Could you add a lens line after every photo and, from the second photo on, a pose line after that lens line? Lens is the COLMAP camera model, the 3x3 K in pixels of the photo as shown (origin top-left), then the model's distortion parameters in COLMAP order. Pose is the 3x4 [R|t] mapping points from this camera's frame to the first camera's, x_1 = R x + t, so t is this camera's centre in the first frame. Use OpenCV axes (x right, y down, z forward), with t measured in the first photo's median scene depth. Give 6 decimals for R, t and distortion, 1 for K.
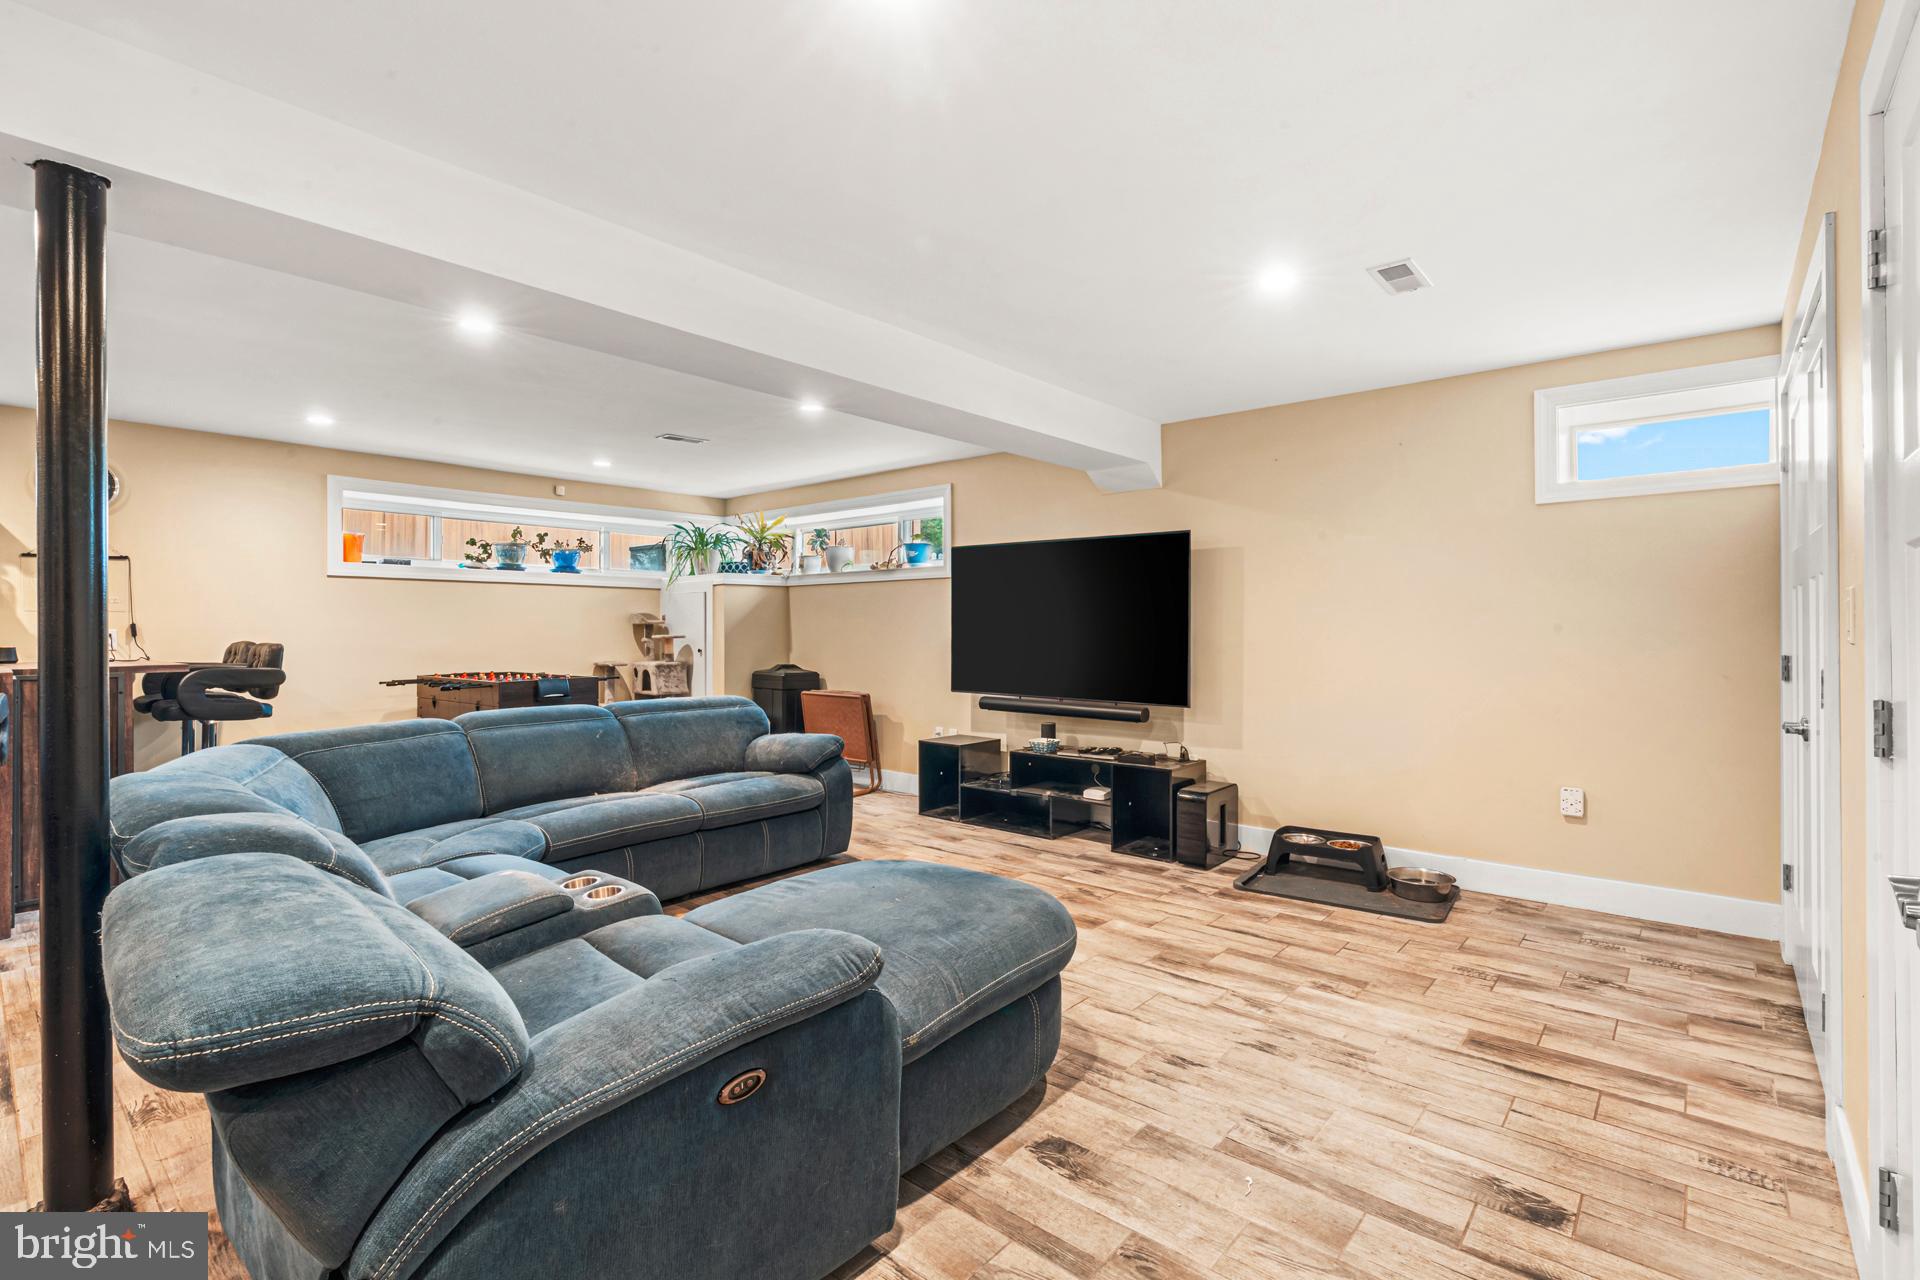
lens RADIAL K [[868.7, 0, 967.1], [0, 868.7, 634.4], [0, 0, 1]] dist [-0.005310, -0.000547]
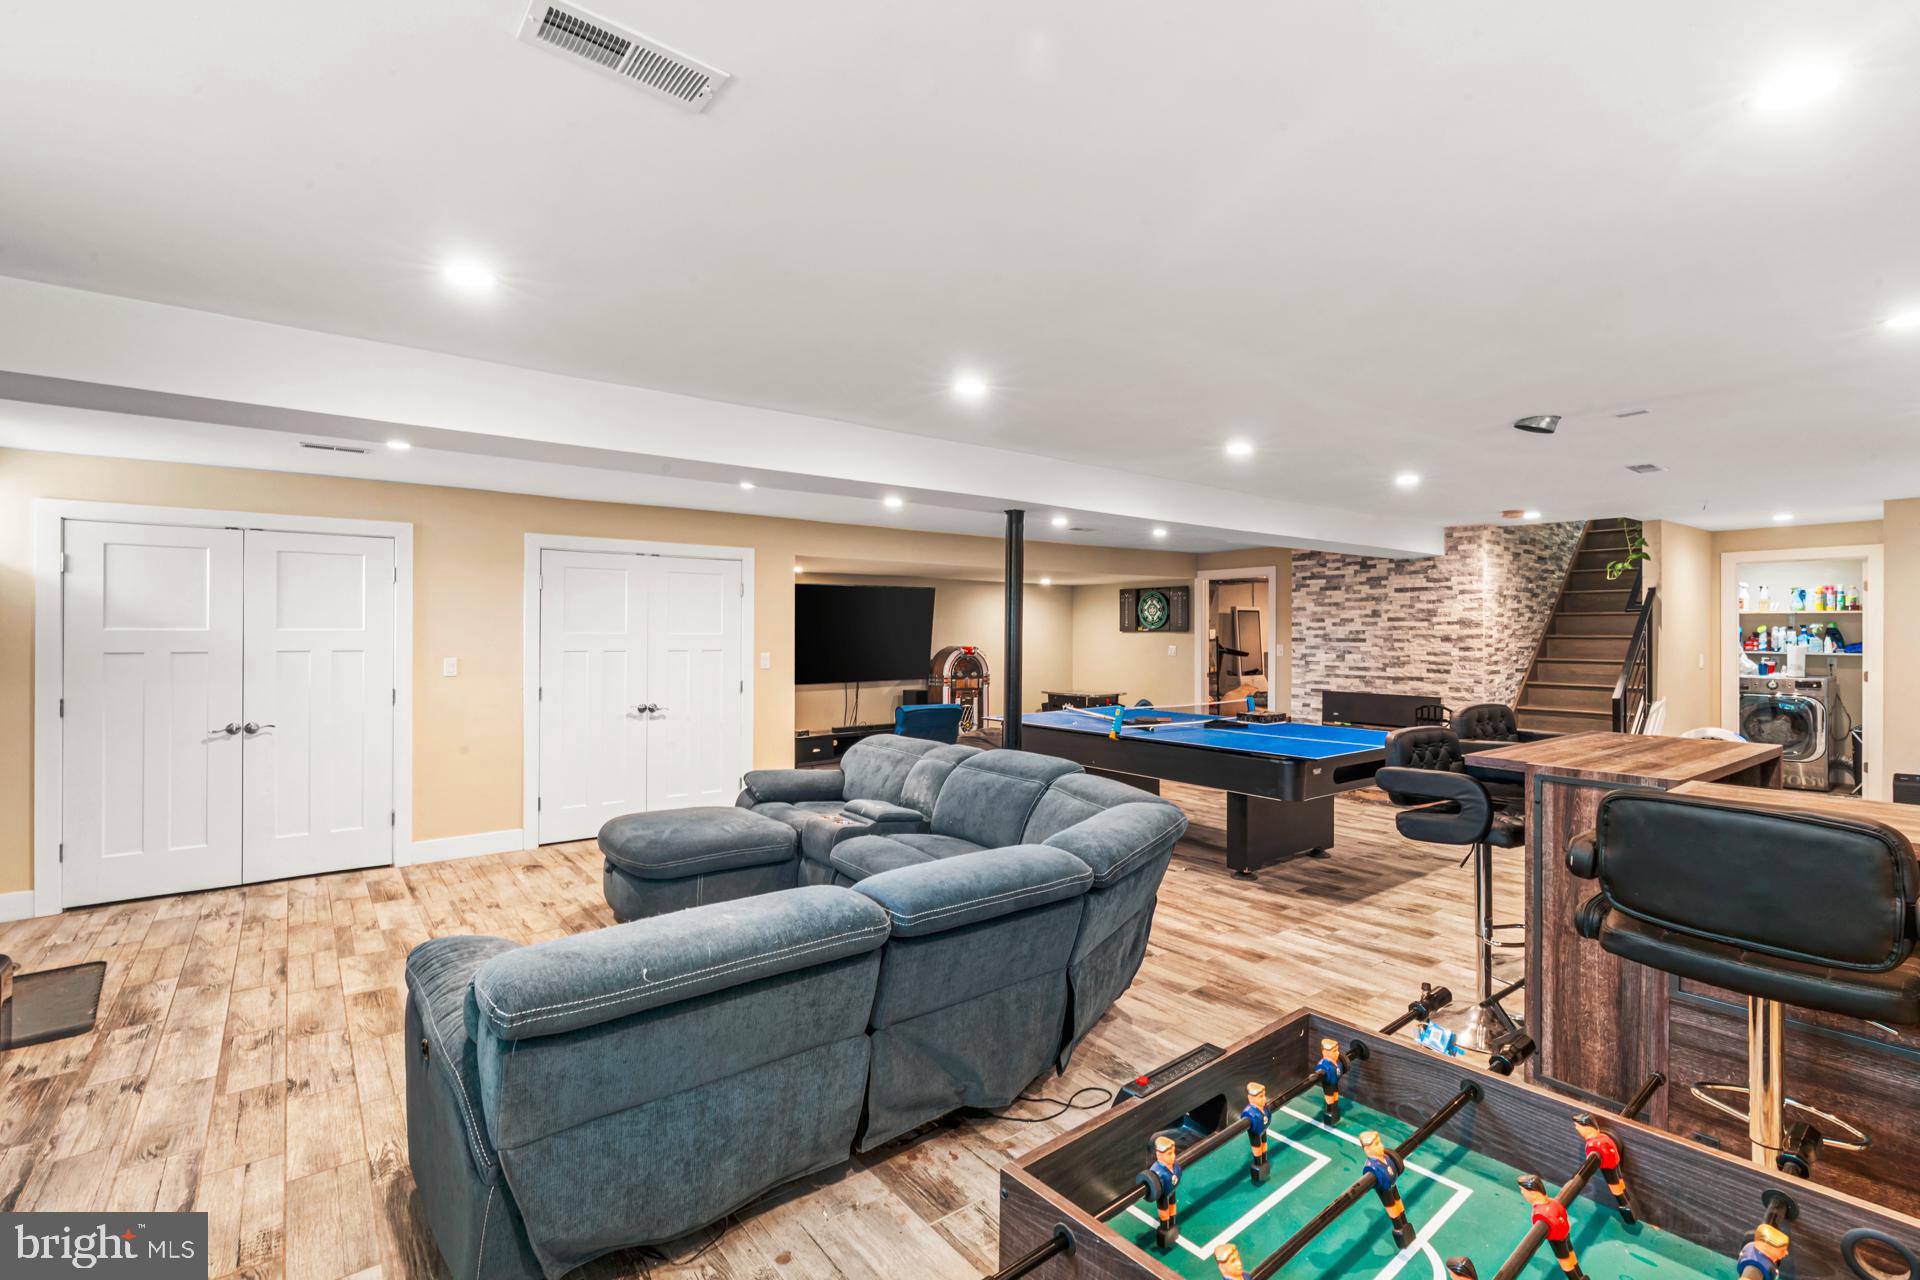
lens RADIAL K [[868.7, 0, 967.1], [0, 868.7, 634.4], [0, 0, 1]] dist [-0.005310, -0.000547]
pose [[-0.980667, -0.002089, 0.195671, -0.630169], [-0.001357, 0.999992, 0.003875, -0.070481], [-0.195677, 0.003535, -0.980662, 1.633787]]
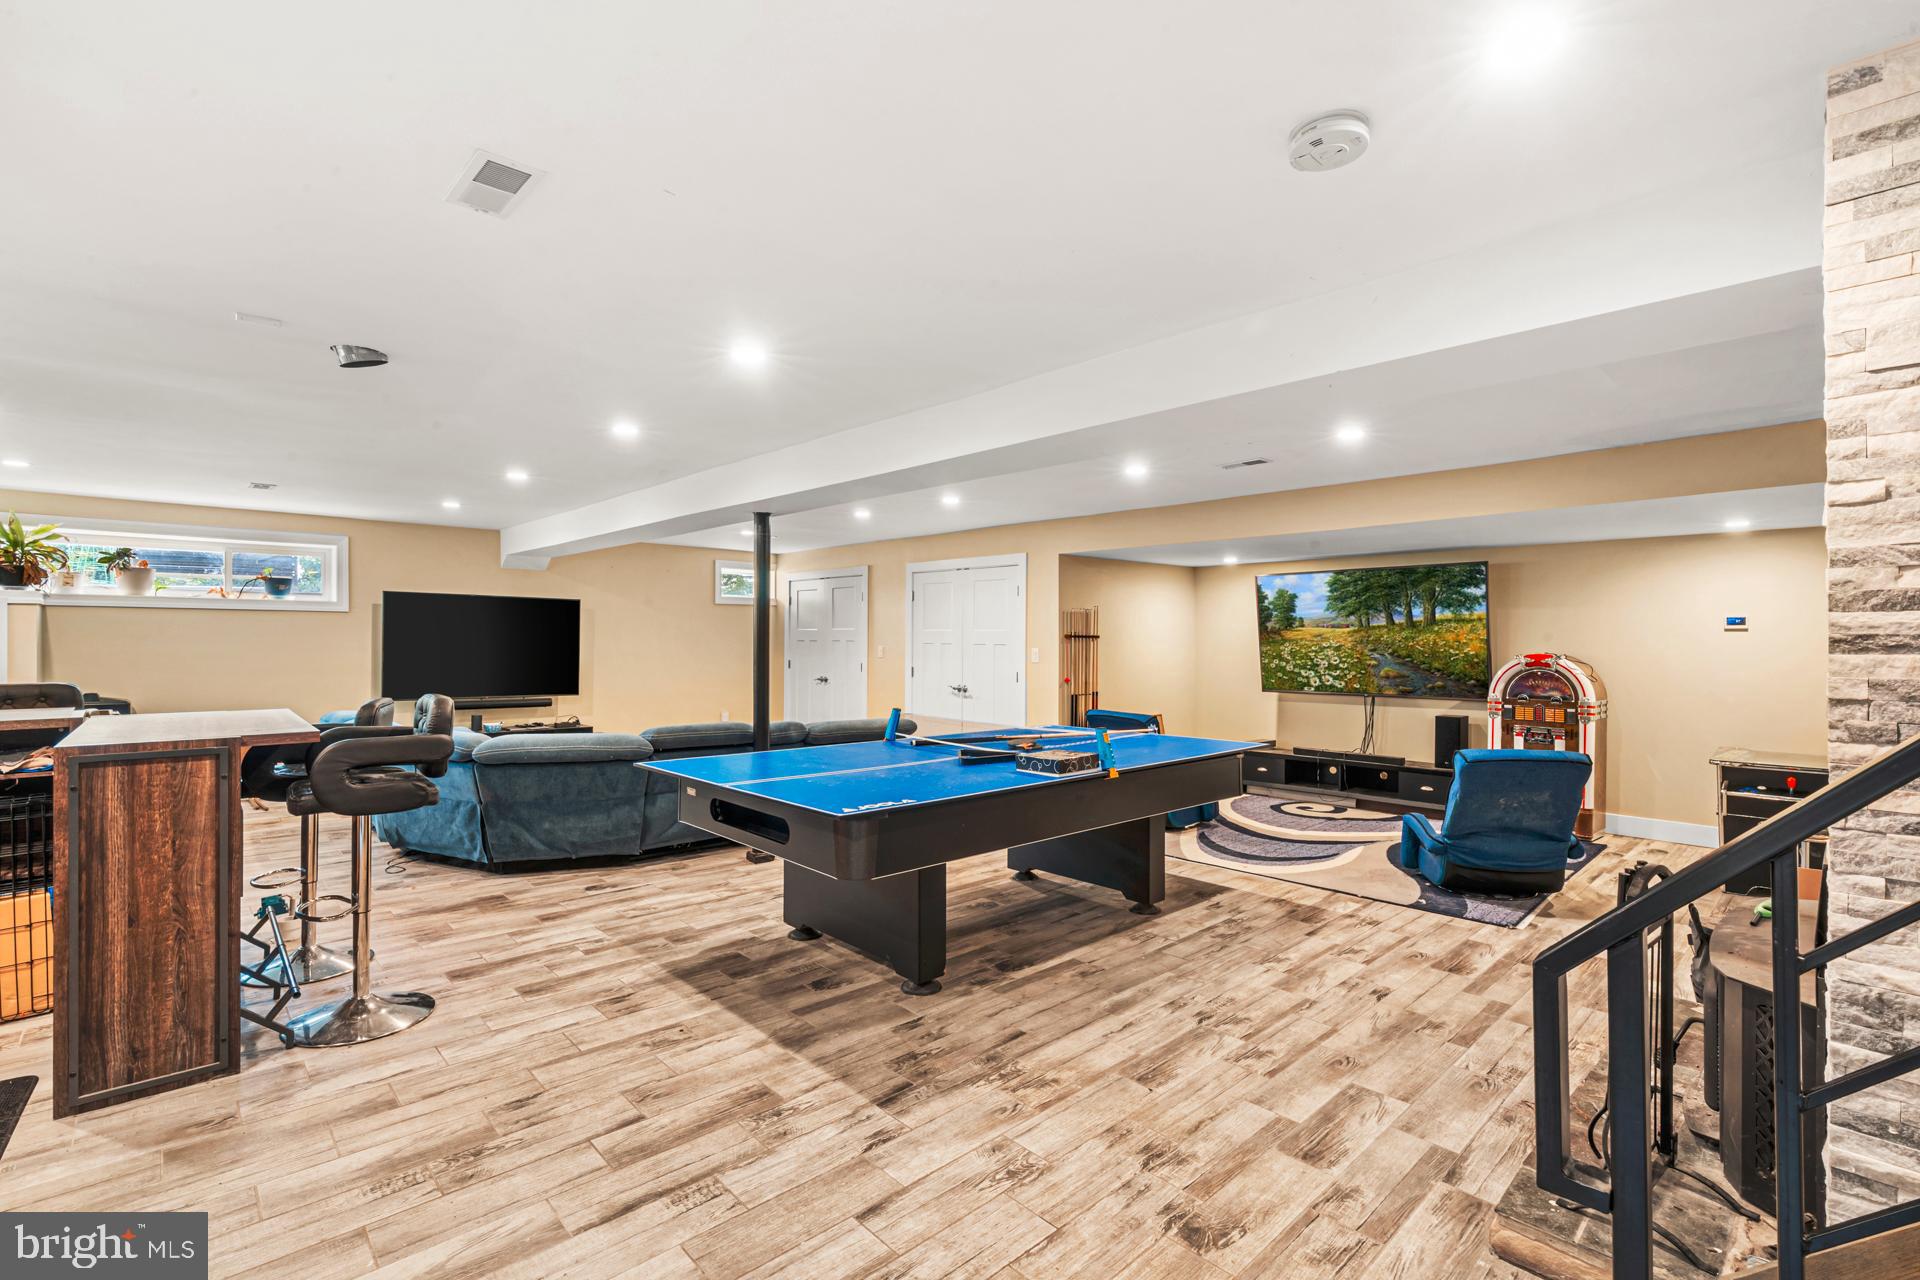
lens RADIAL K [[861.5, 0, 966.2], [0, 861.5, 643.7], [0, 0, 1]] dist [-0.003650, 0.000887]
pose [[0.103986, -0.002414, 0.994576, -1.772042], [-0.004288, 0.999987, 0.002876, -0.041698], [-0.994569, -0.004563, 0.103975, -0.037127]]
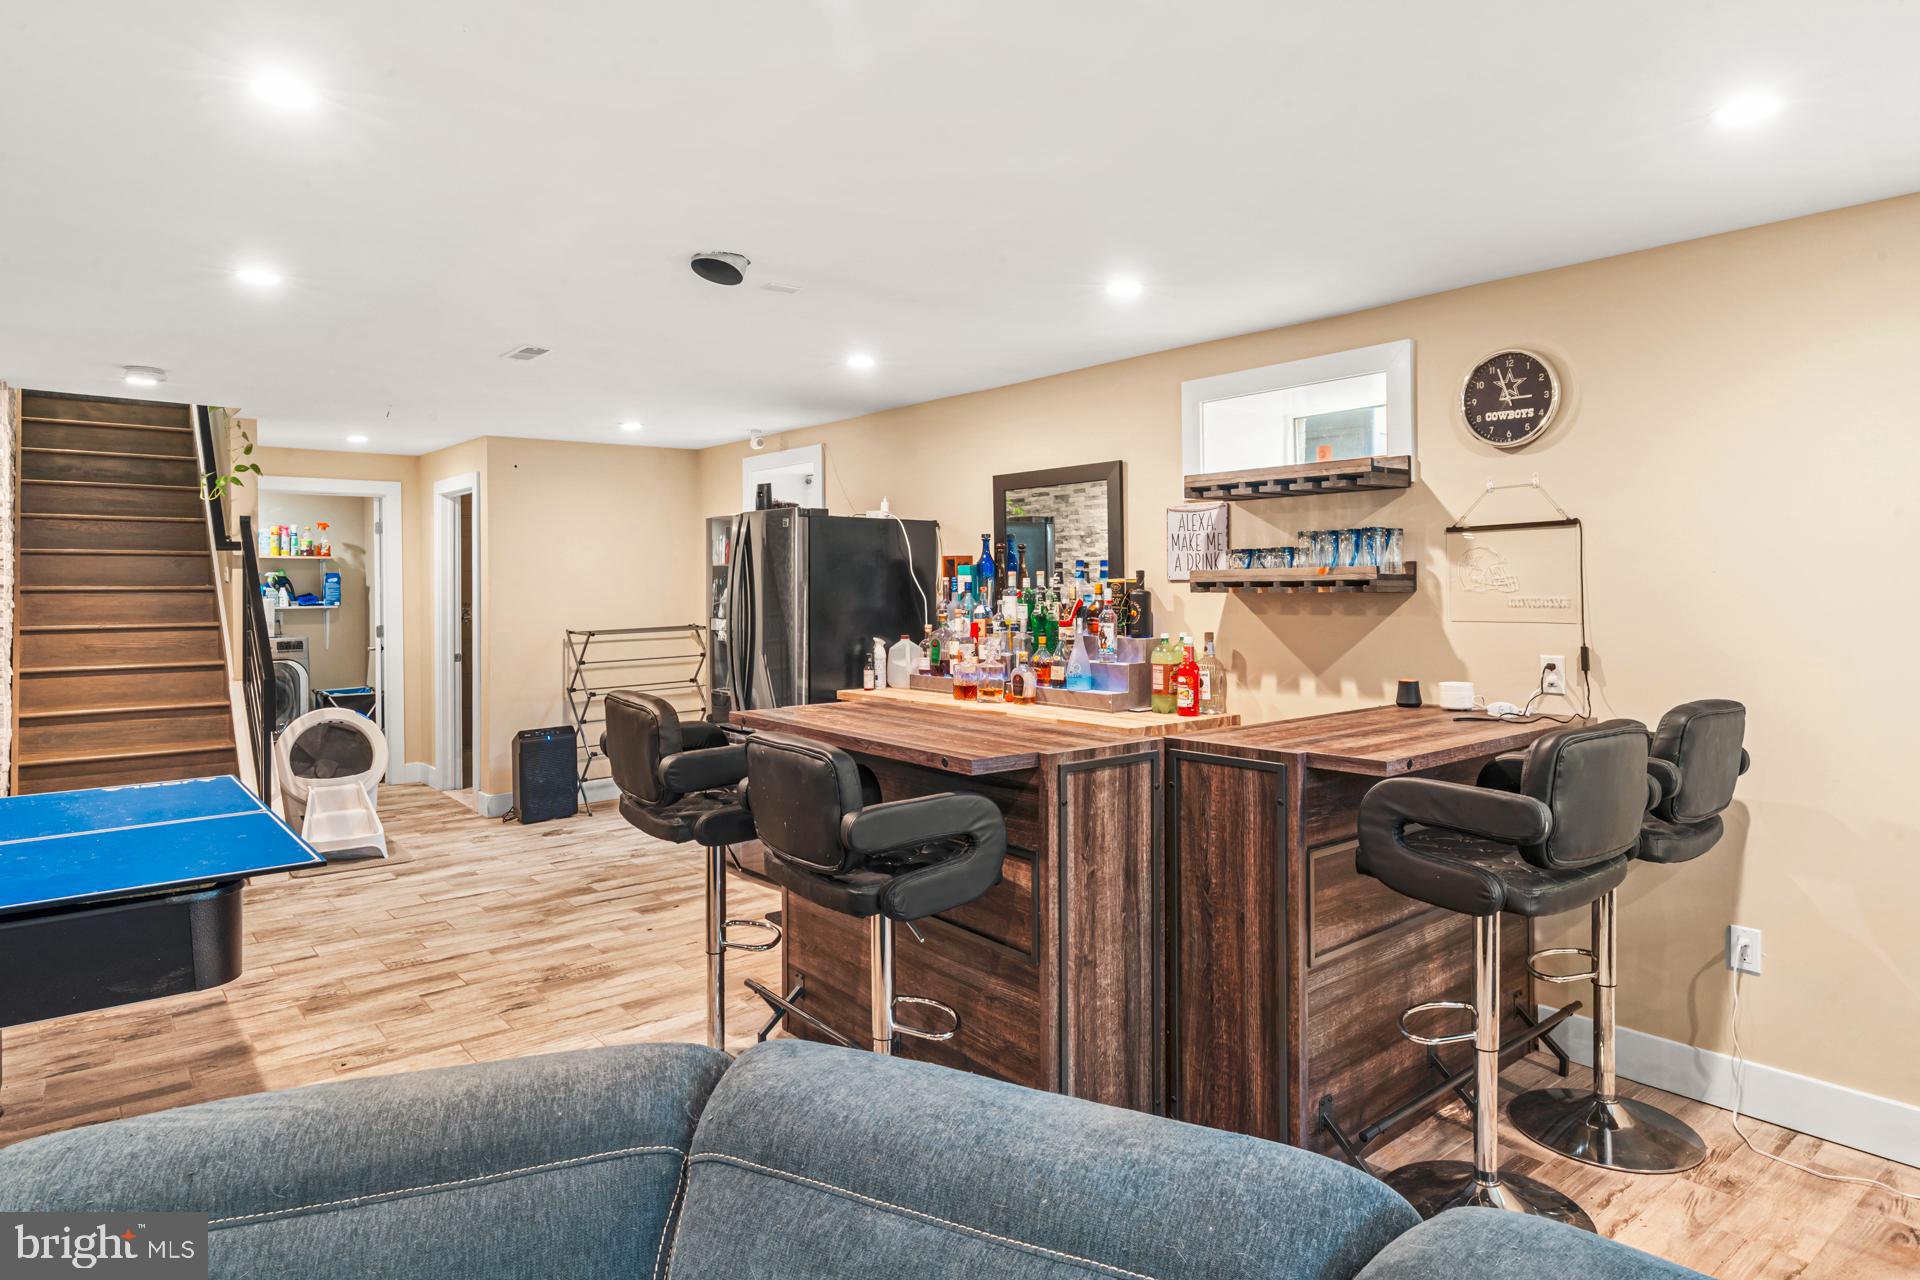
lens RADIAL K [[1120.4, 0, 967.7], [0, 1120.4, 586.6], [0, 0, 1]] dist [0.002602, 0.000511]
pose [[-0.171121, 0.004230, -0.985241, -0.279019], [0.003800, 0.999986, 0.003633, -0.063830], [0.985243, -0.003122, -0.171135, 0.909823]]
